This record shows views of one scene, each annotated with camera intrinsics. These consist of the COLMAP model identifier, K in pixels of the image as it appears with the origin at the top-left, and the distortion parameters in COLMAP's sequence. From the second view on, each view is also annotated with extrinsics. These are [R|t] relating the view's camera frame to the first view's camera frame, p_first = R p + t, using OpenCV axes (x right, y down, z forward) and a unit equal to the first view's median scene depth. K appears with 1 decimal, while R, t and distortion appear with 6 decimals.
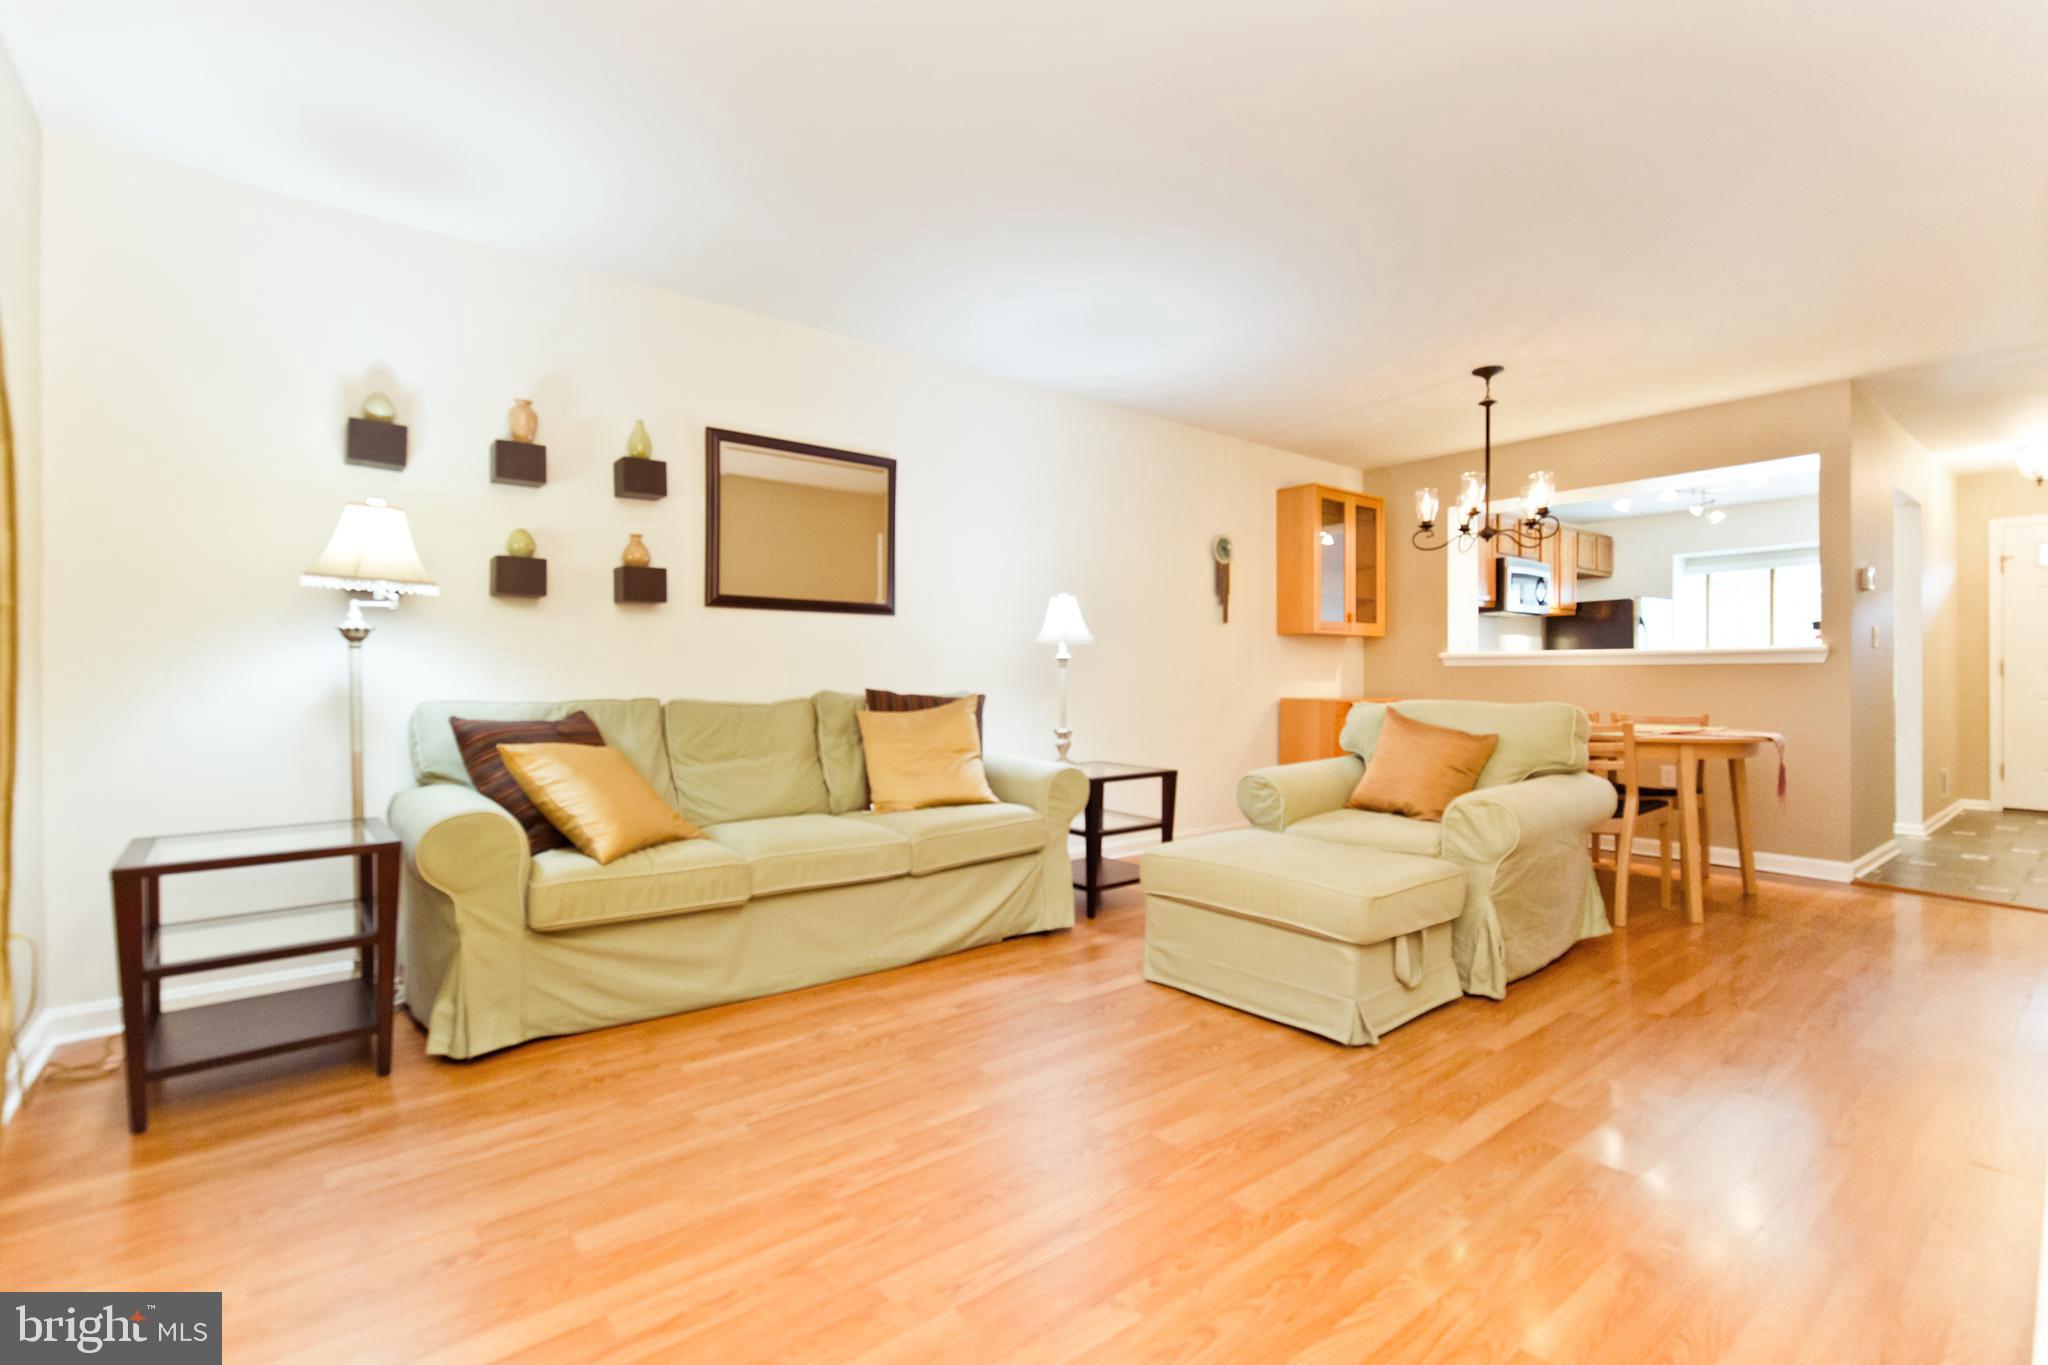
lens RADIAL K [[921.4, 0, 1022.9], [0, 921.4, 681.0], [0, 0, 1]] dist [0.004152, -0.000691]
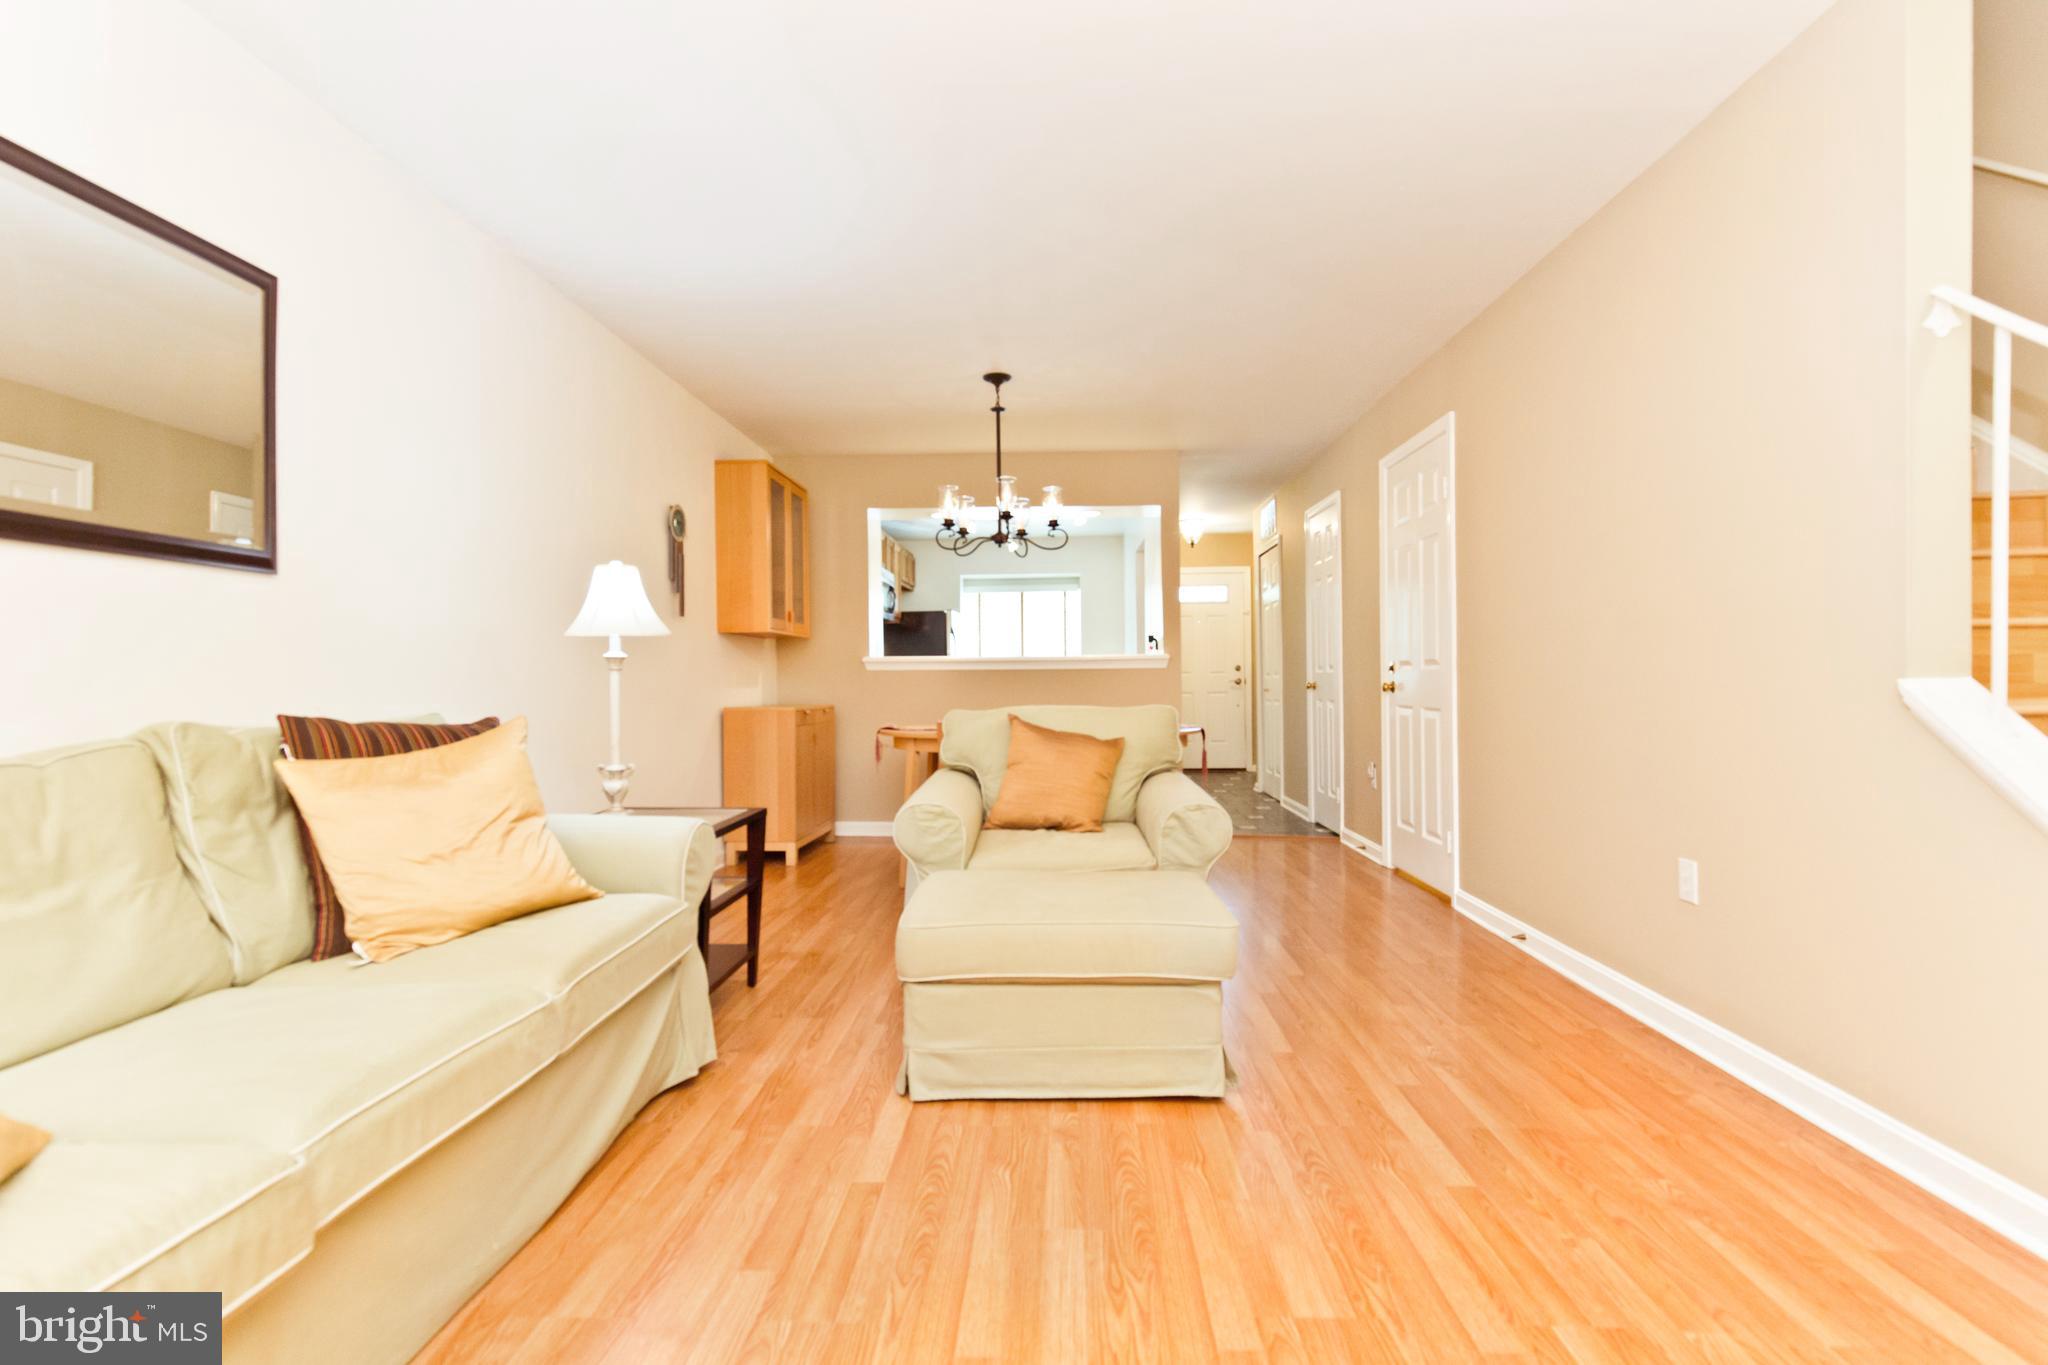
lens RADIAL K [[937.8, 0, 1030.9], [0, 937.8, 684.9], [0, 0, 1]] dist [0.009283, -0.000084]
pose [[0.654181, -0.011894, 0.756244, -0.290008], [0.012913, 0.999906, 0.004556, -0.005298], [-0.756228, 0.006785, 0.654273, 0.354502]]
